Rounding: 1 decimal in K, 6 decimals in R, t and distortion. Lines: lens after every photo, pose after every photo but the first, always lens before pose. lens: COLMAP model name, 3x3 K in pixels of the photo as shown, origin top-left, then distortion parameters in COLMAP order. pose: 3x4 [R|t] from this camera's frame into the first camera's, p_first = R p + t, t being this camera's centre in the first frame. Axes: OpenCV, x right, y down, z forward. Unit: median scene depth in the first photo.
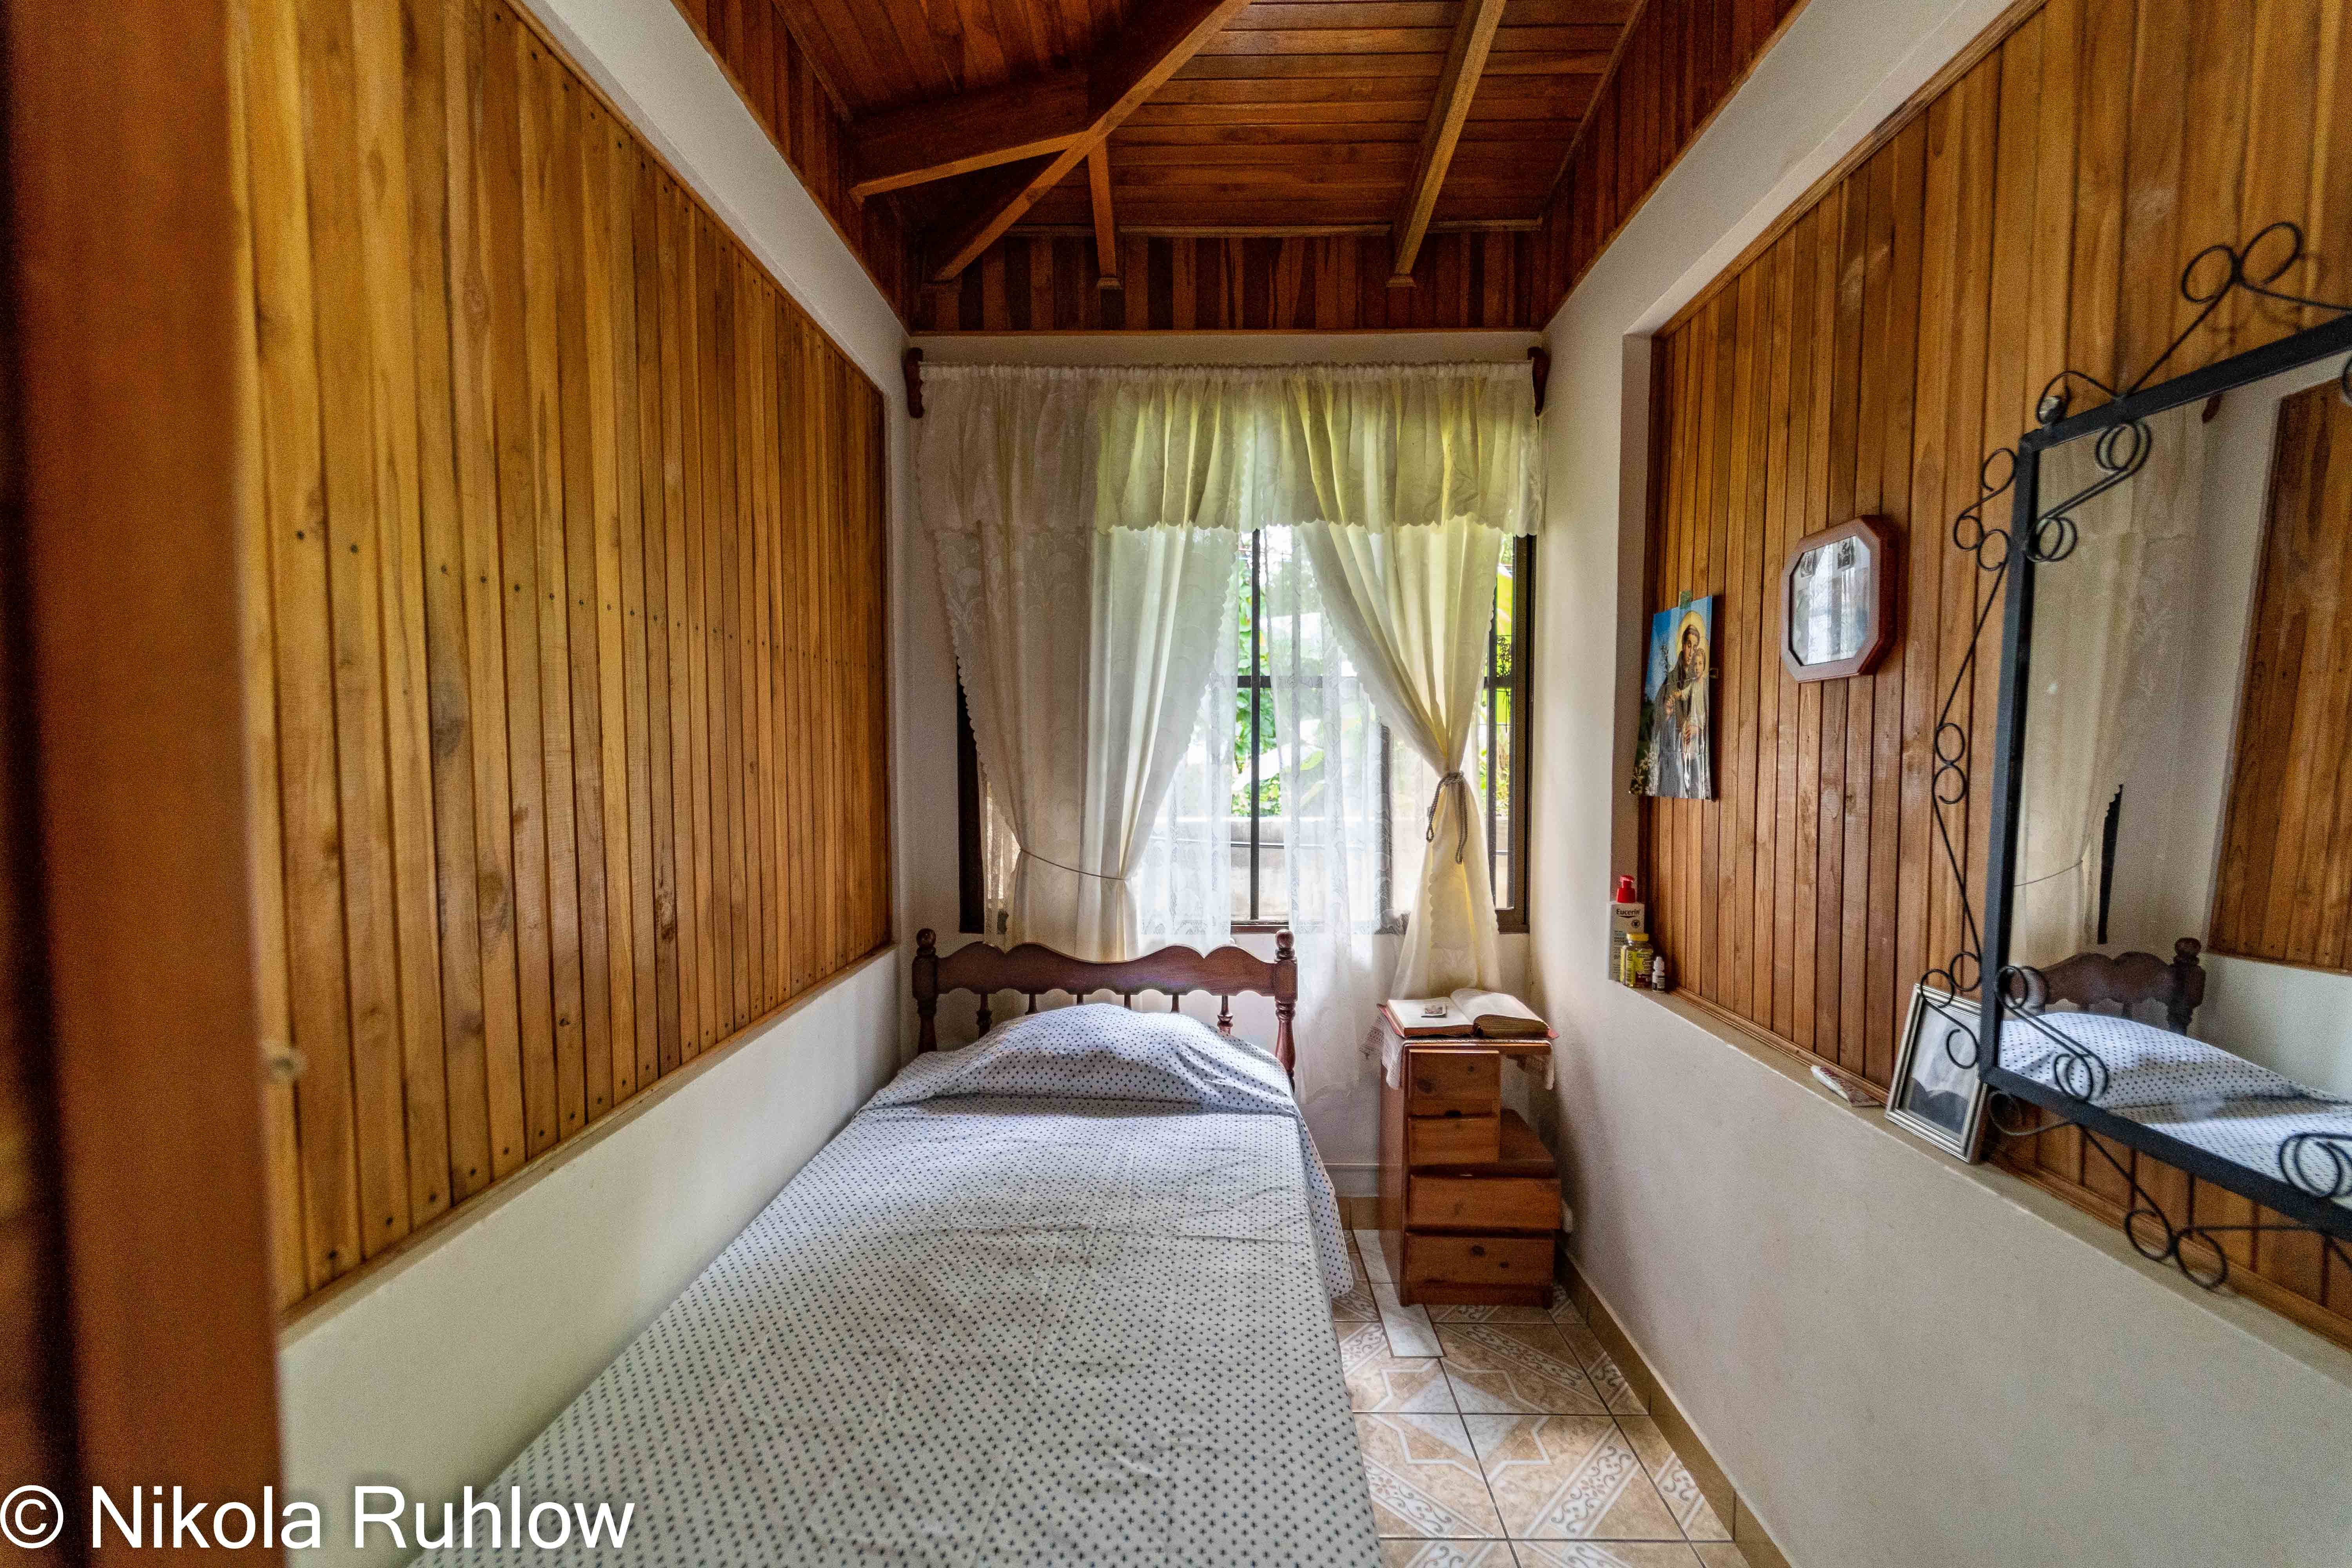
lens RADIAL K [[955.2, 0, 1194.6], [0, 955.2, 791.9], [0, 0, 1]] dist [0.005741, -0.003150]
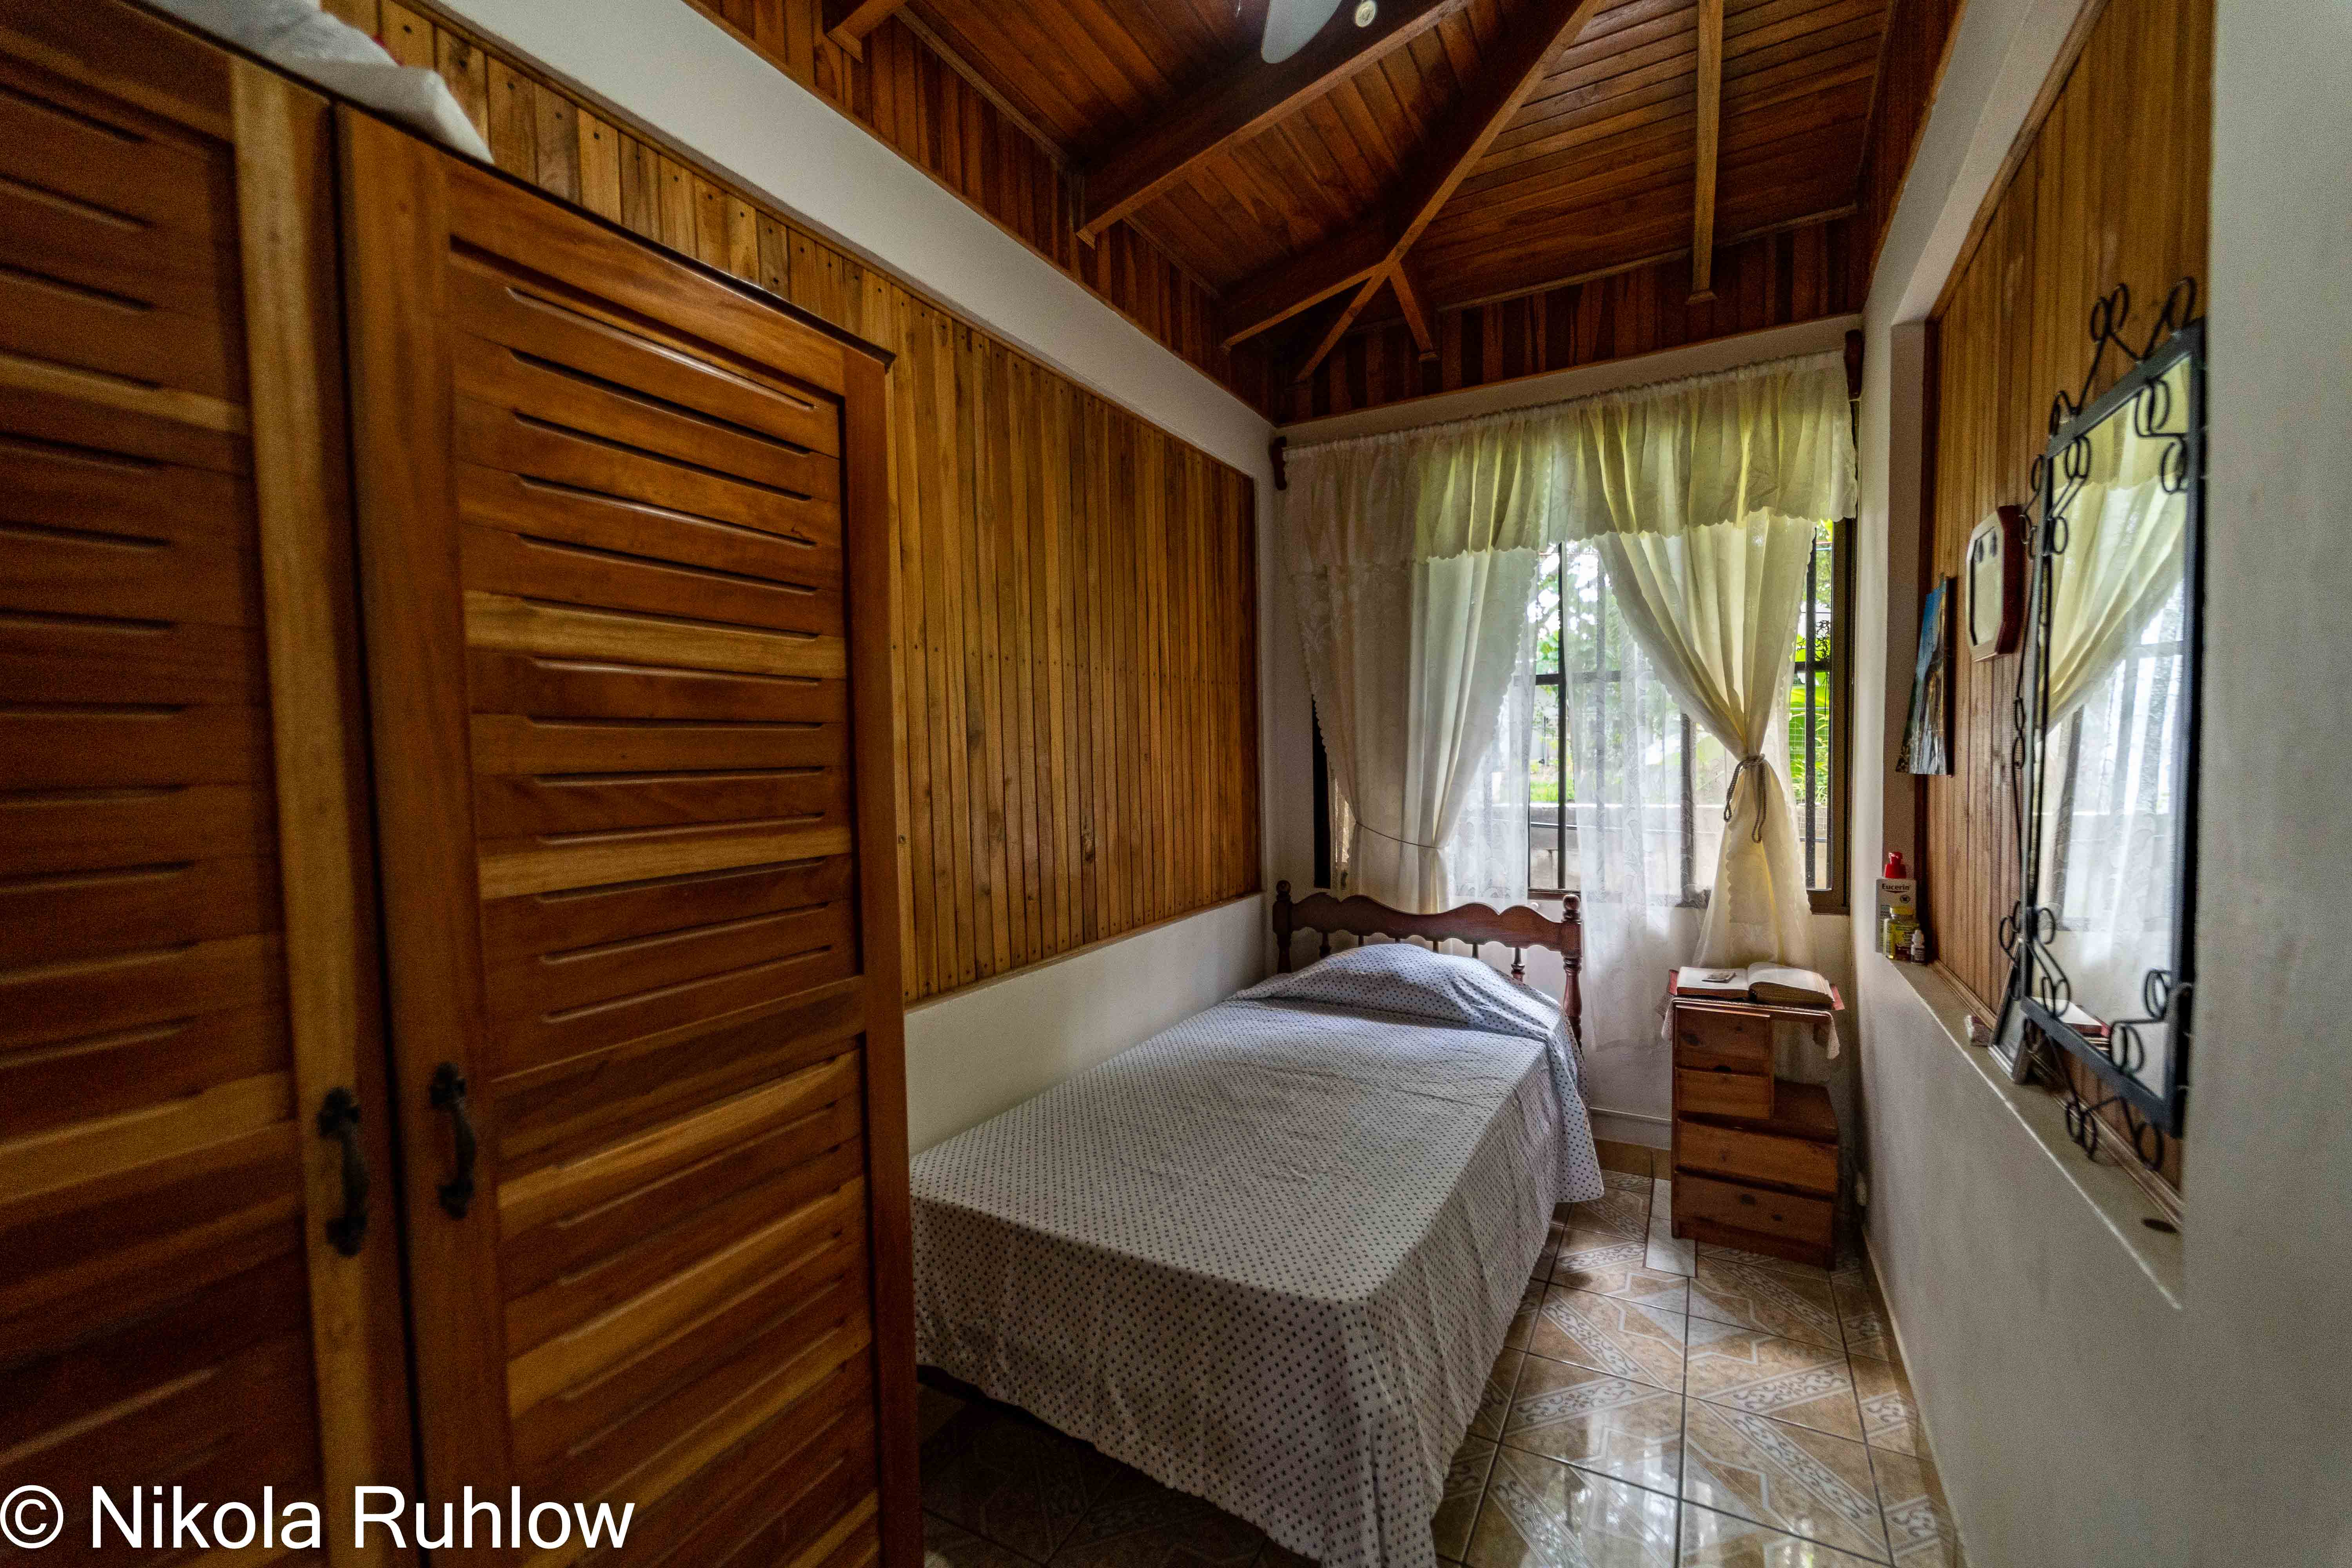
lens RADIAL K [[955.2, 0, 1194.6], [0, 955.2, 791.9], [0, 0, 1]] dist [0.005741, -0.003150]
pose [[0.884421, 0.002094, -0.466685, 0.247919], [-0.001608, 0.999998, 0.001439, 0.021801], [0.466687, -0.000523, 0.884422, -0.242324]]
